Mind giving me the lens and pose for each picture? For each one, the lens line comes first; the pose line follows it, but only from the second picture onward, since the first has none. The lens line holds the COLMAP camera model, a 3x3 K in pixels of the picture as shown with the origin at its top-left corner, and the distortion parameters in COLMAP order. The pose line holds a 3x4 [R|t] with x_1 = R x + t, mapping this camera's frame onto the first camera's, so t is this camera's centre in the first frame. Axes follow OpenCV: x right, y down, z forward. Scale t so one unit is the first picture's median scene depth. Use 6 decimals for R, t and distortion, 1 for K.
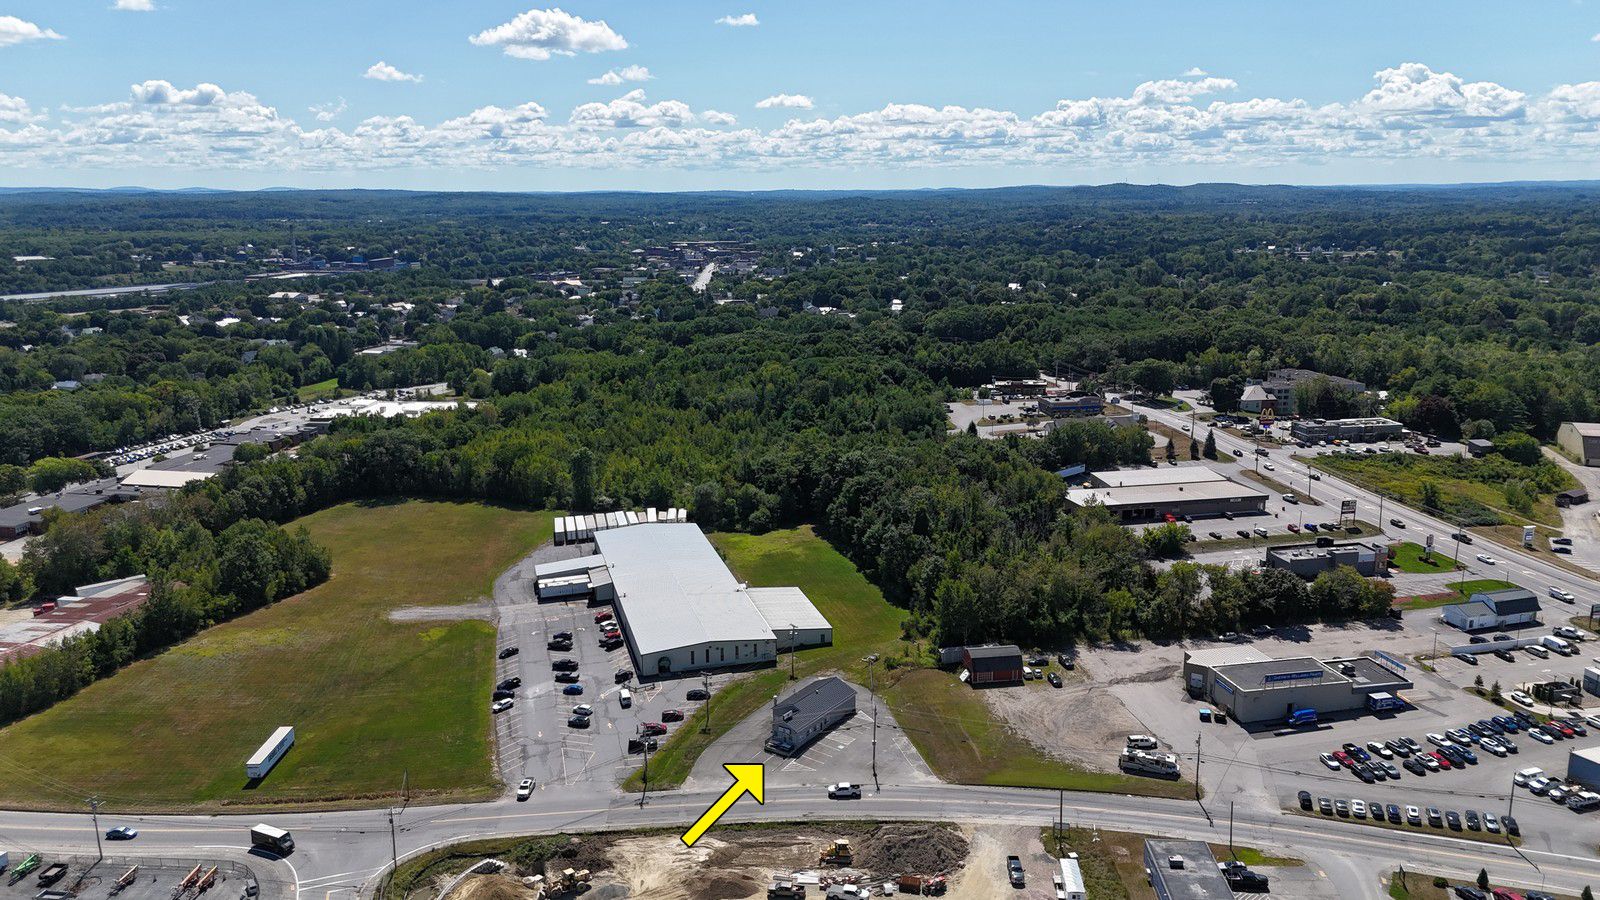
lens RADIAL K [[1181.0, 0, 797.7], [0, 1181.0, 460.7], [0, 0, 1]] dist [0.068106, -0.040625]
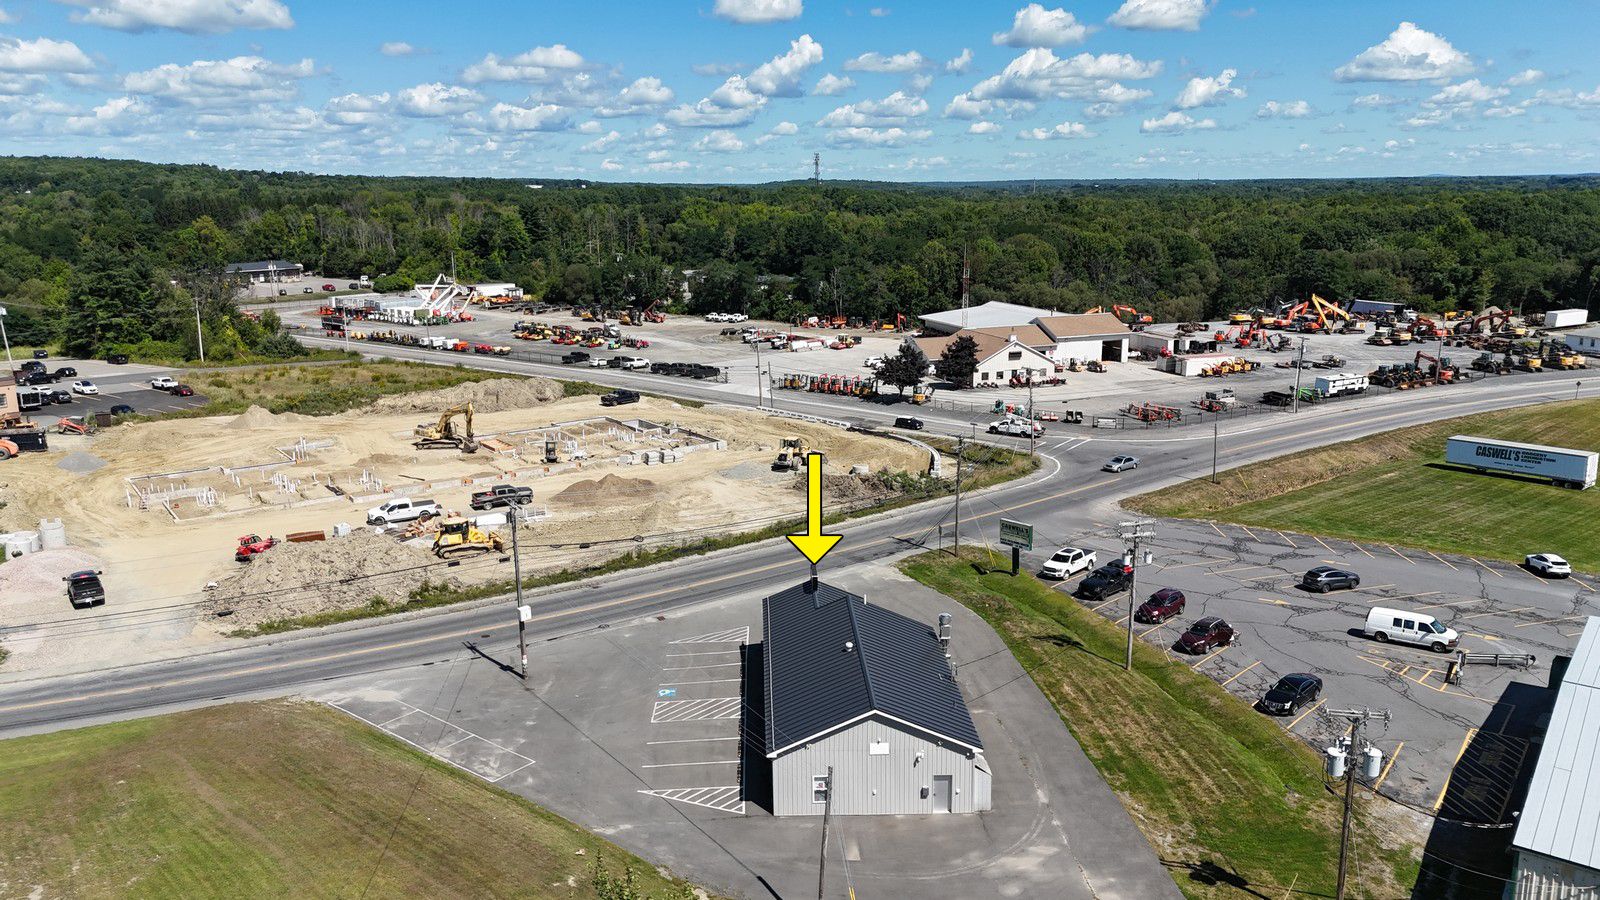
lens RADIAL K [[1181.0, 0, 800.7], [0, 1181.0, 439.3], [0, 0, 1]] dist [0.068106, -0.040625]
pose [[-0.798240, 0.143804, -0.584922, 0.167582], [-0.117891, 0.915002, 0.385840, 0.044194], [0.590690, 0.376950, -0.713438, 1.102404]]
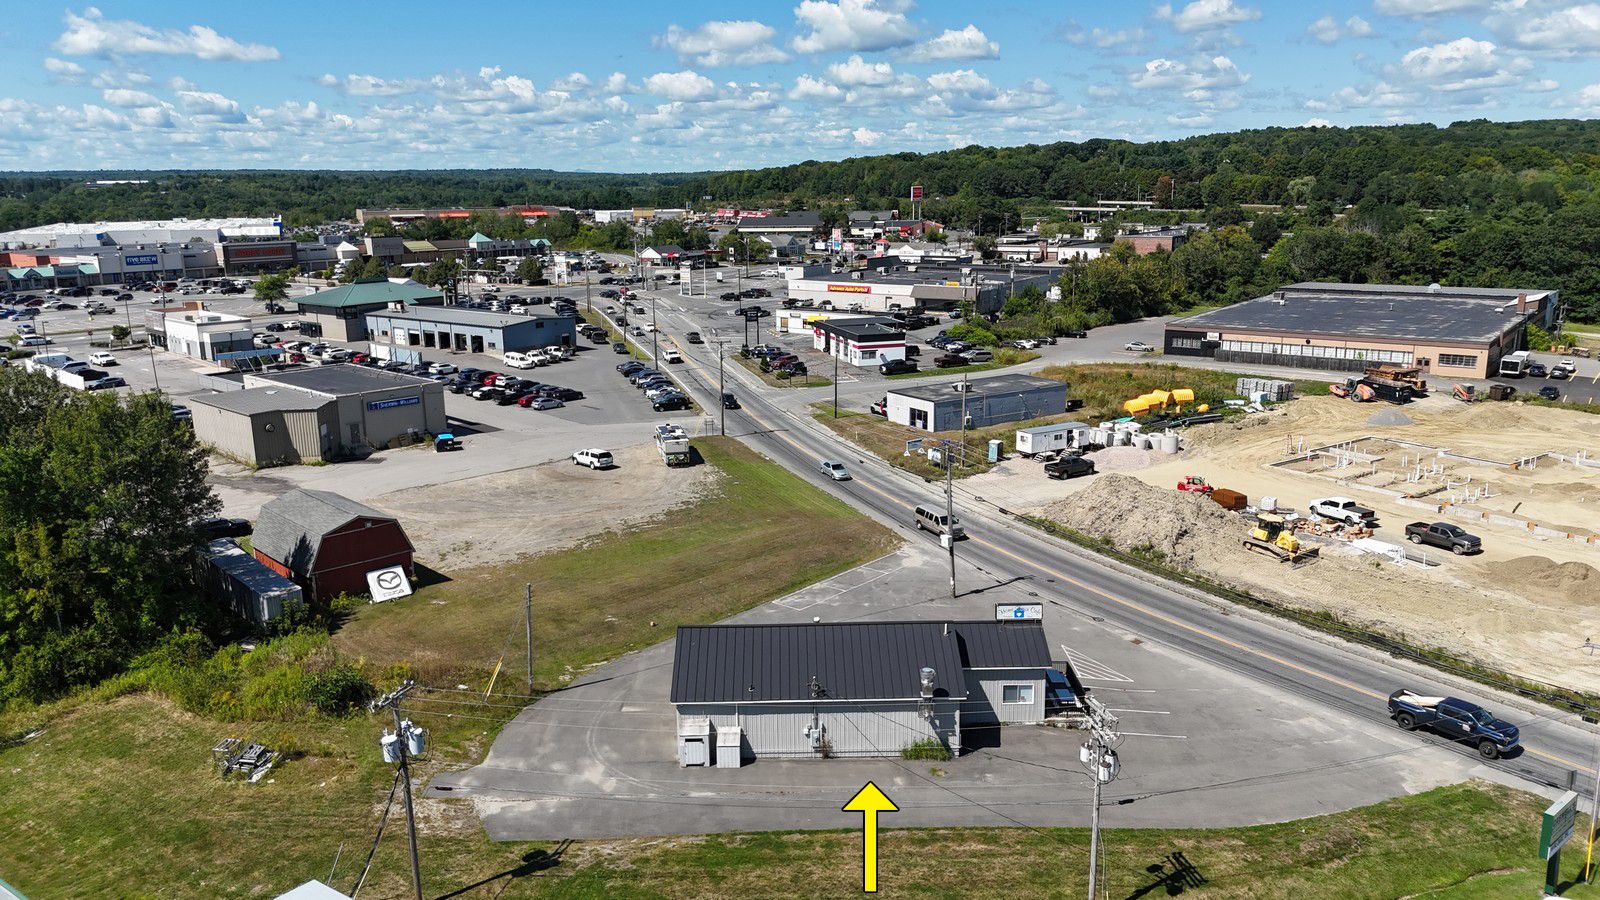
lens RADIAL K [[1181.0, 0, 806.6], [0, 1181.0, 447.1], [0, 0, 1]] dist [0.068106, -0.040625]
pose [[-0.585724, -0.162489, 0.794056, -0.194923], [0.198894, 0.920928, 0.335162, 0.054138], [-0.785728, 0.354245, -0.507091, 1.068518]]
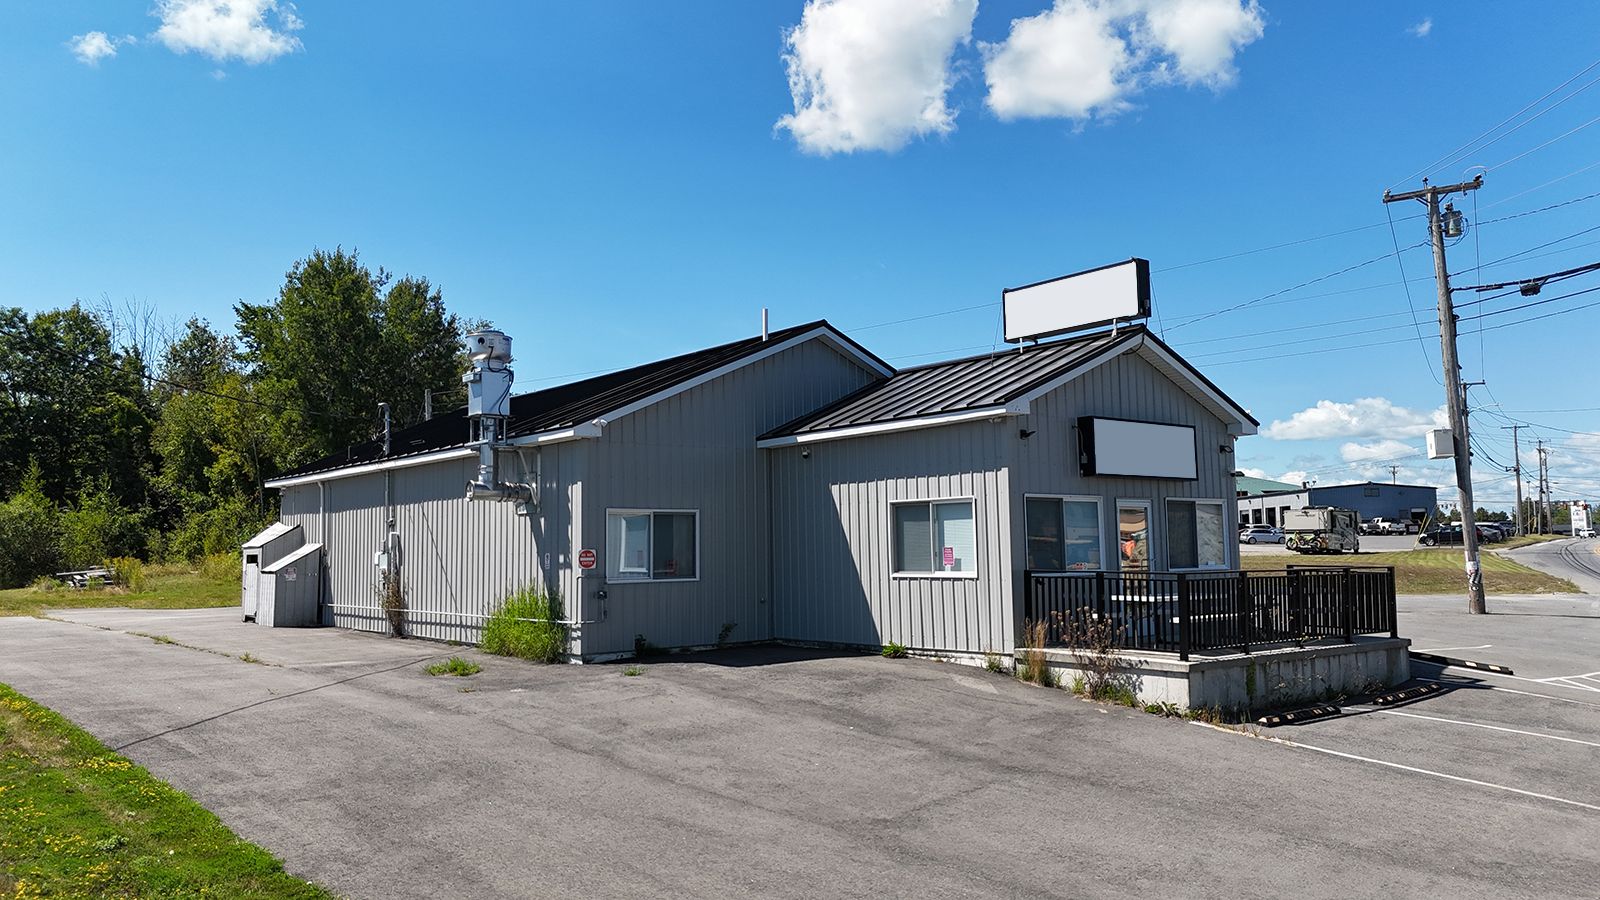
lens RADIAL K [[1181.0, 0, 800.0], [0, 1181.0, 443.6], [0, 0, 1]] dist [0.068106, -0.040625]
pose [[0.267809, 0.098059, 0.958469, -0.088801], [0.223631, 0.961312, -0.160835, 0.211019], [-0.937160, 0.257416, 0.235519, 0.902059]]
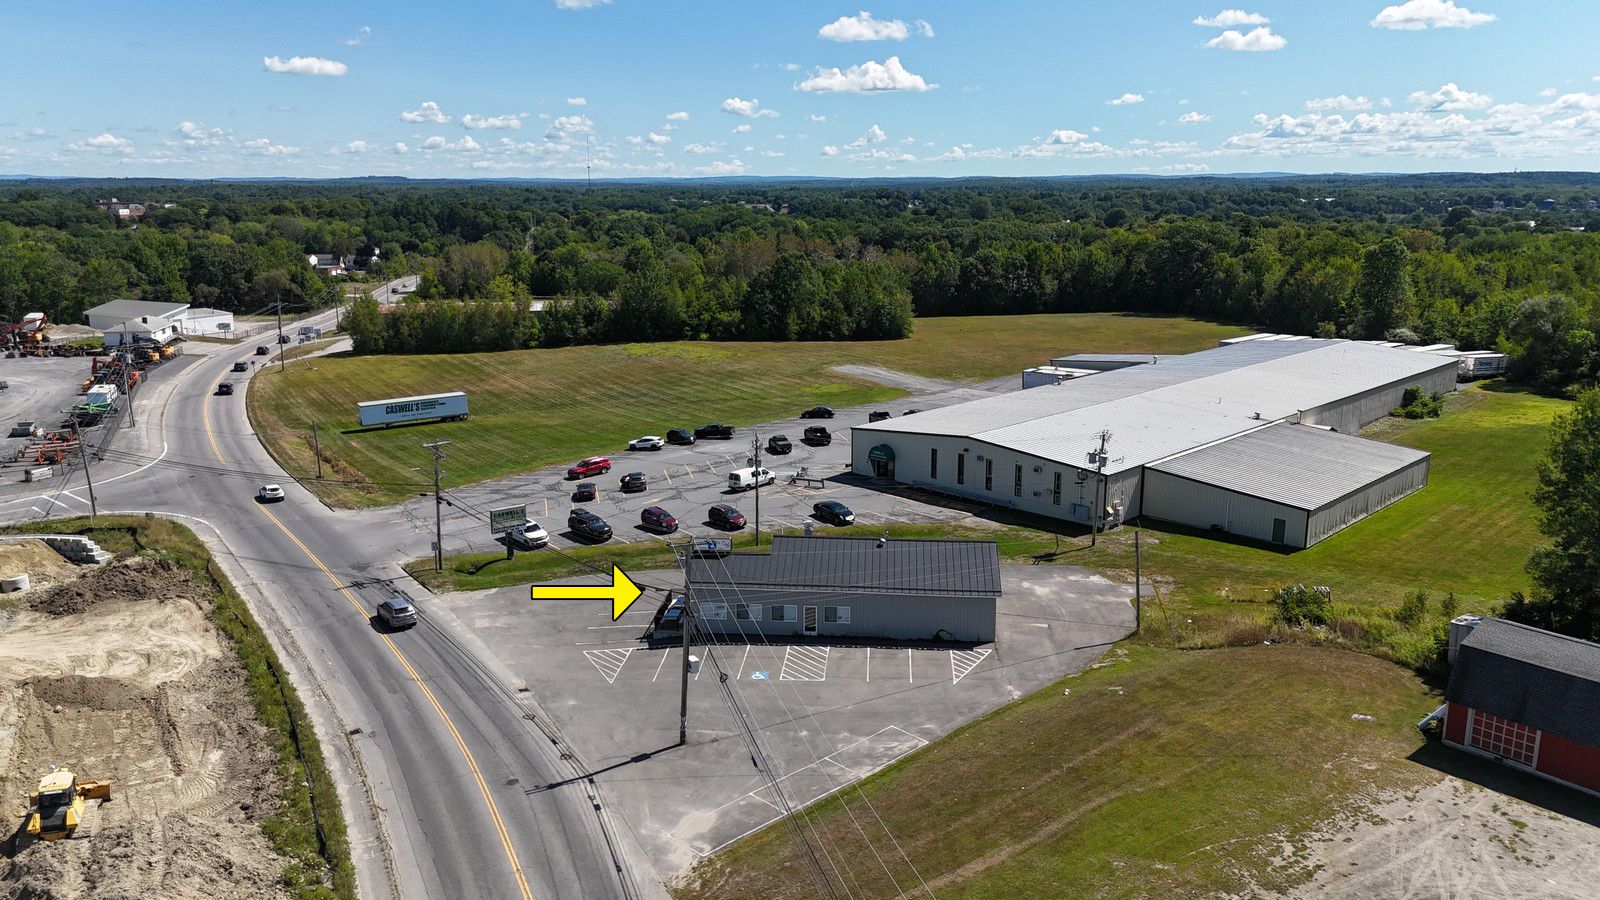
lens RADIAL K [[1181.0, 0, 794.3], [0, 1181.0, 447.7], [0, 0, 1]] dist [0.068106, -0.040625]
pose [[0.498180, 0.196742, -0.844458, 0.279120], [-0.197767, 0.974028, 0.110258, 0.125967], [0.844219, 0.112078, 0.524150, 0.742758]]
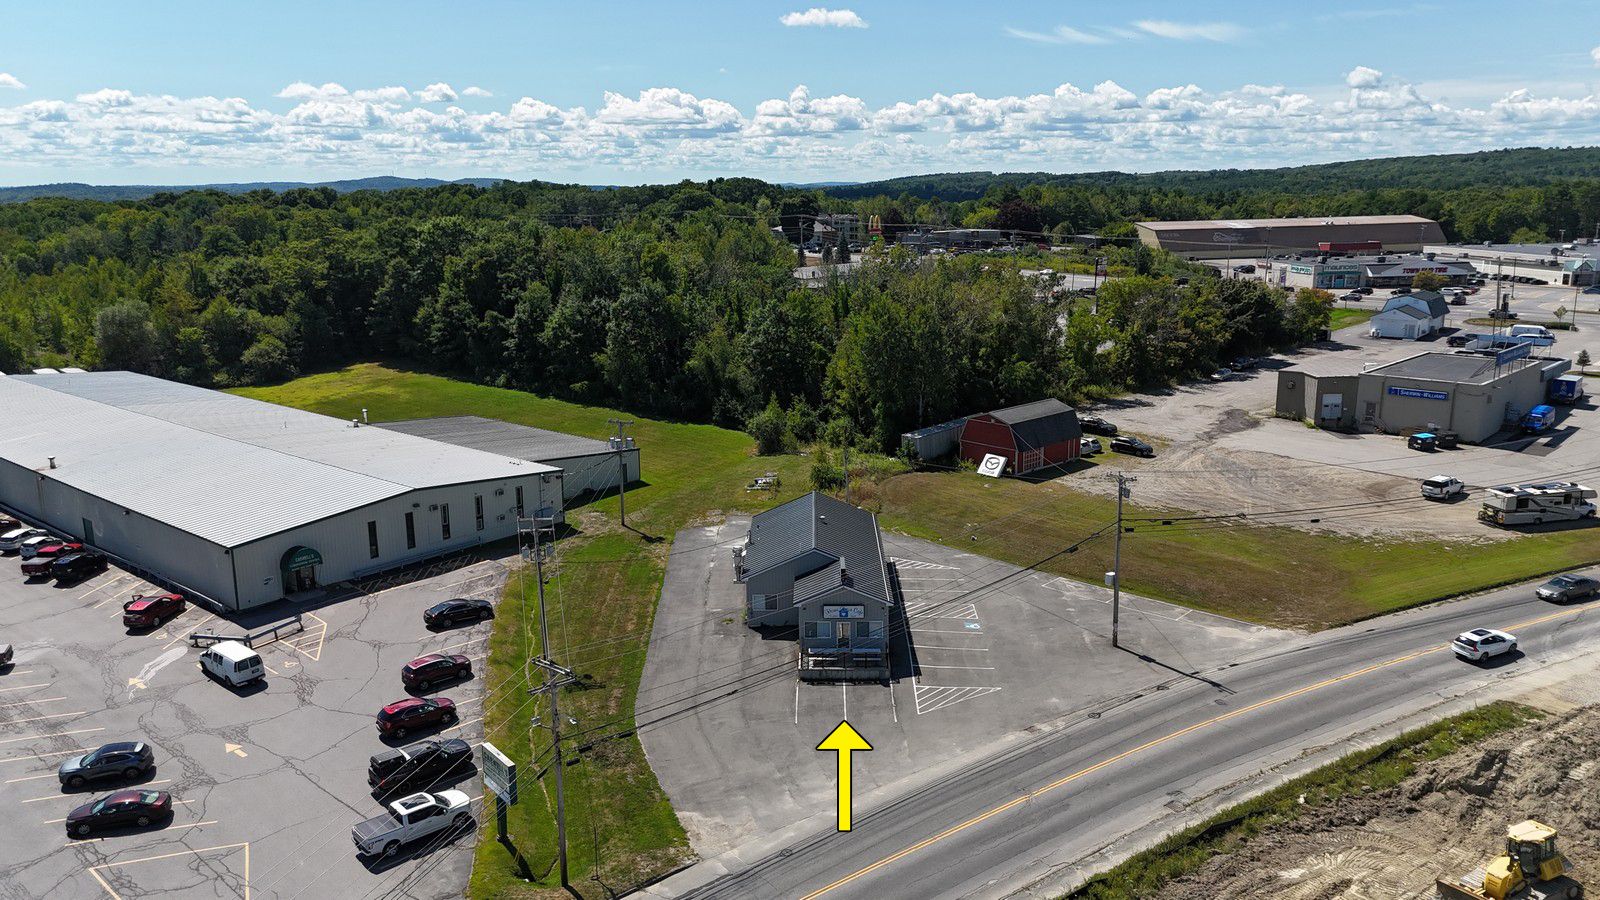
lens RADIAL K [[1181.0, 0, 804.3], [0, 1181.0, 450.5], [0, 0, 1]] dist [0.068106, -0.040625]
pose [[0.827042, -0.122808, 0.548561, -0.185860], [0.129075, 0.991259, 0.027315, 0.152298], [-0.547120, 0.048215, 0.835664, 0.641327]]
